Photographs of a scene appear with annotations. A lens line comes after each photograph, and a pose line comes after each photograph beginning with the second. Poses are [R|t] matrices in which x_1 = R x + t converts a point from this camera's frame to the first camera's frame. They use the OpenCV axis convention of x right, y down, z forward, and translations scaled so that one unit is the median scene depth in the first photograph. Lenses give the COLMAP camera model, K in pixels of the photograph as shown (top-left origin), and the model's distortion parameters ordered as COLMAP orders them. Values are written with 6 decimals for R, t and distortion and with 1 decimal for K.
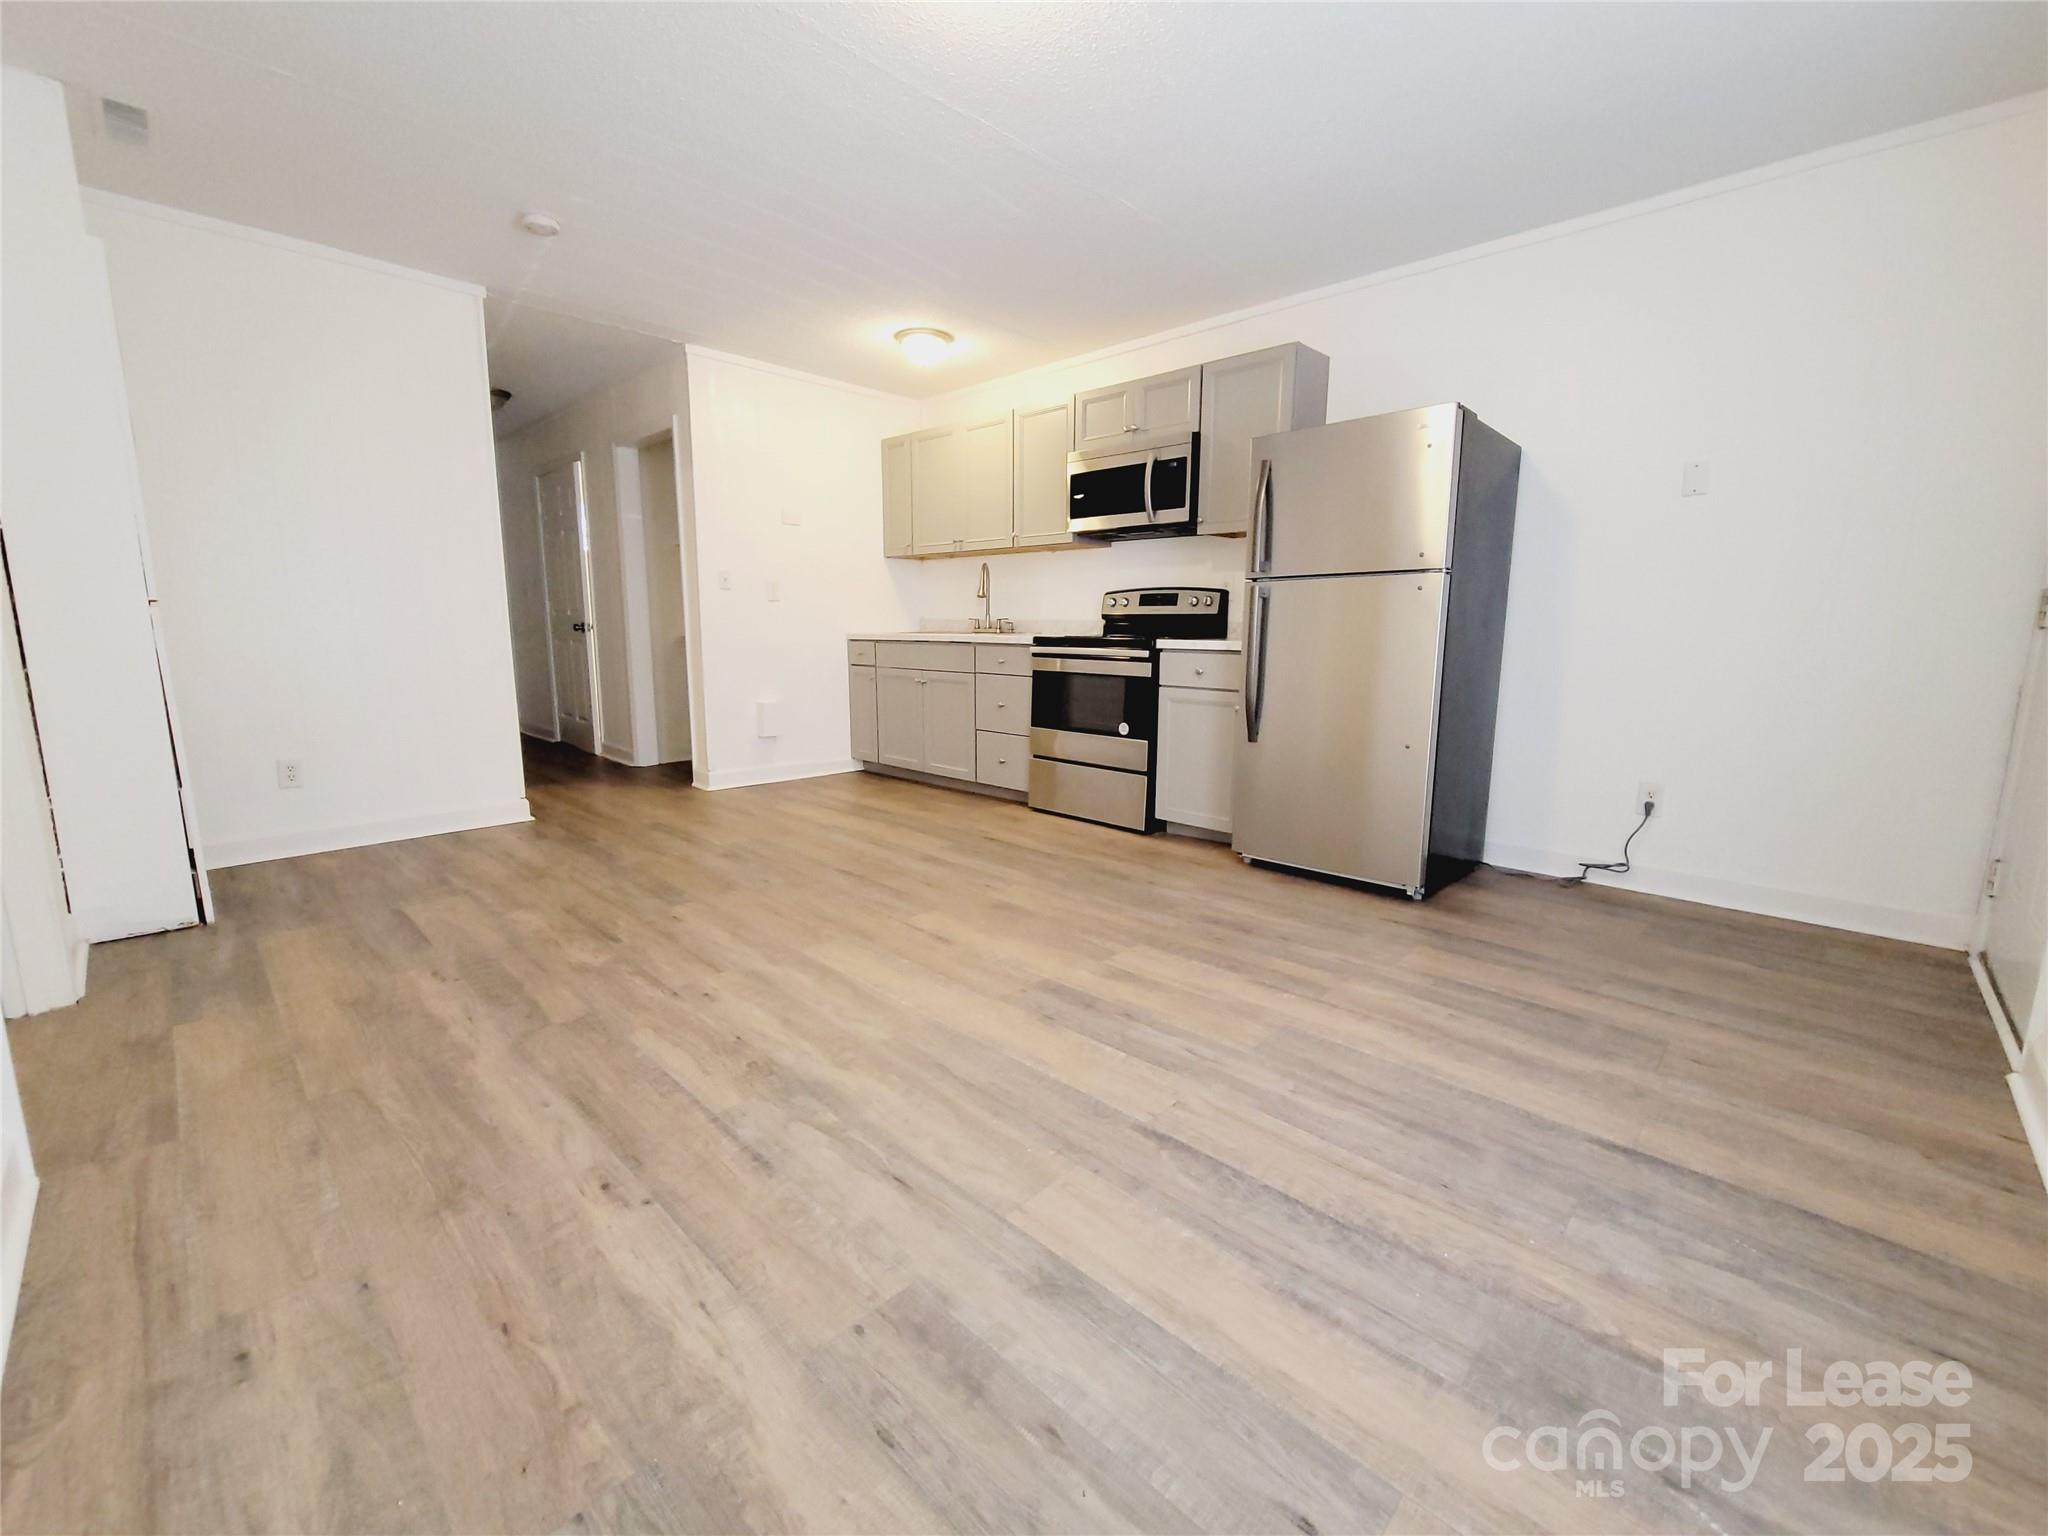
lens RADIAL K [[837.2, 0, 1025.6], [0, 837.2, 765.0], [0, 0, 1]] dist [-0.005106, -0.000067]
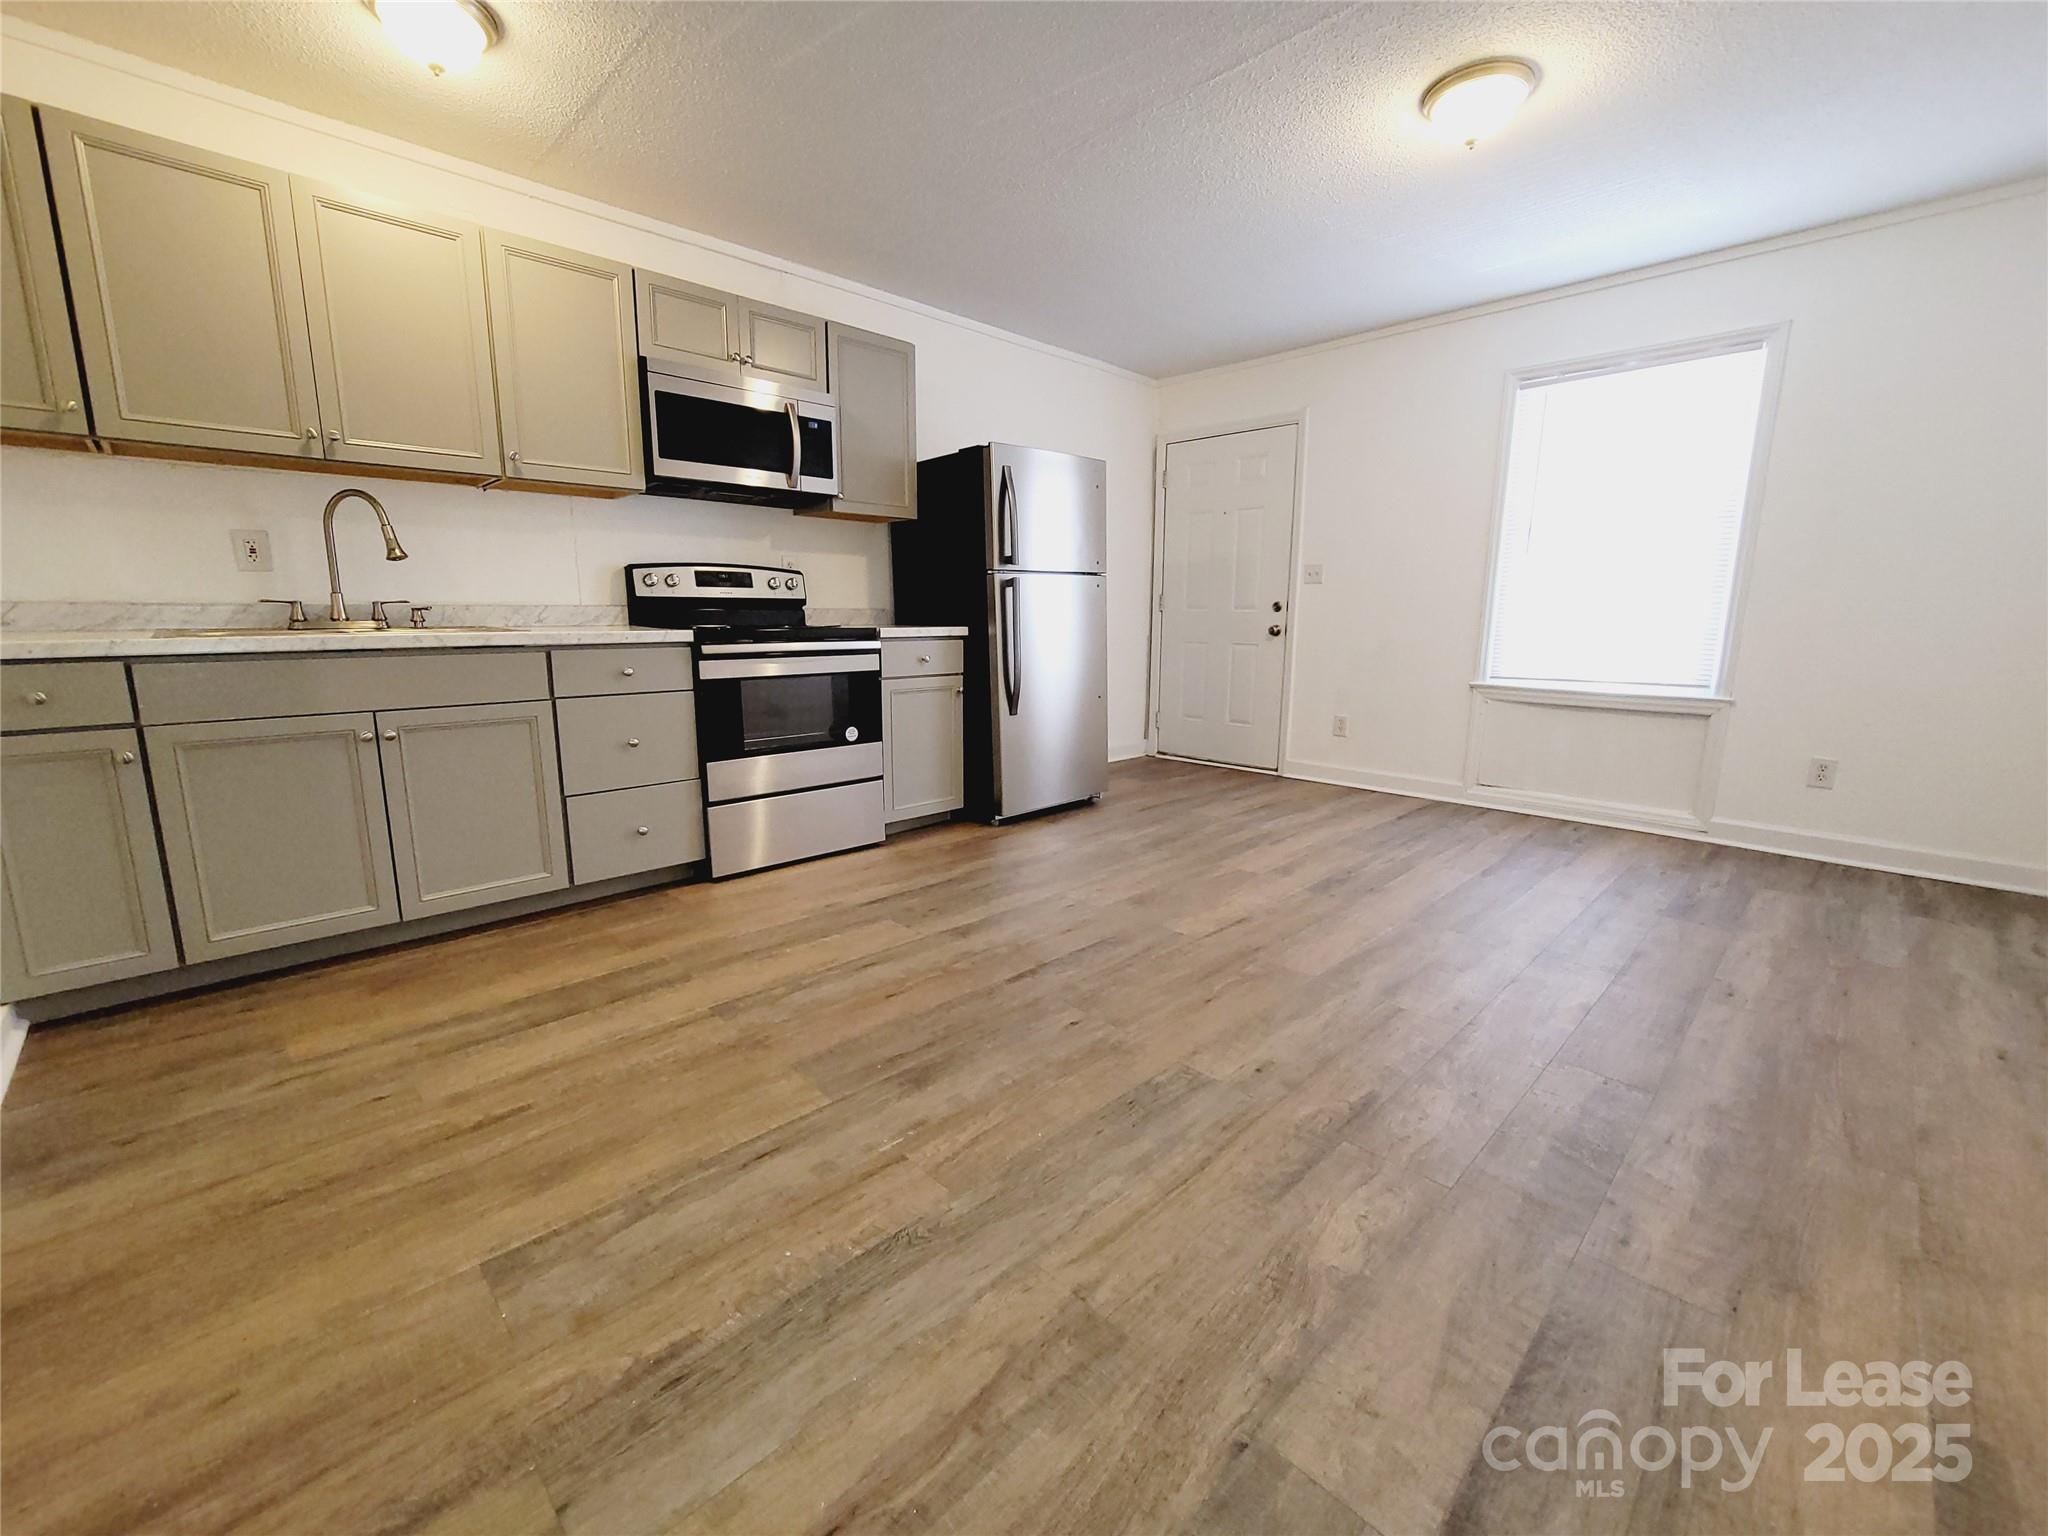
lens RADIAL K [[837.2, 0, 1024.7], [0, 837.2, 762.8], [0, 0, 1]] dist [-0.005106, -0.000067]
pose [[0.029566, -0.181681, 0.982913, -0.933430], [0.162110, 0.971196, 0.174638, -0.174825], [-0.986330, 0.154177, 0.058167, 1.012698]]
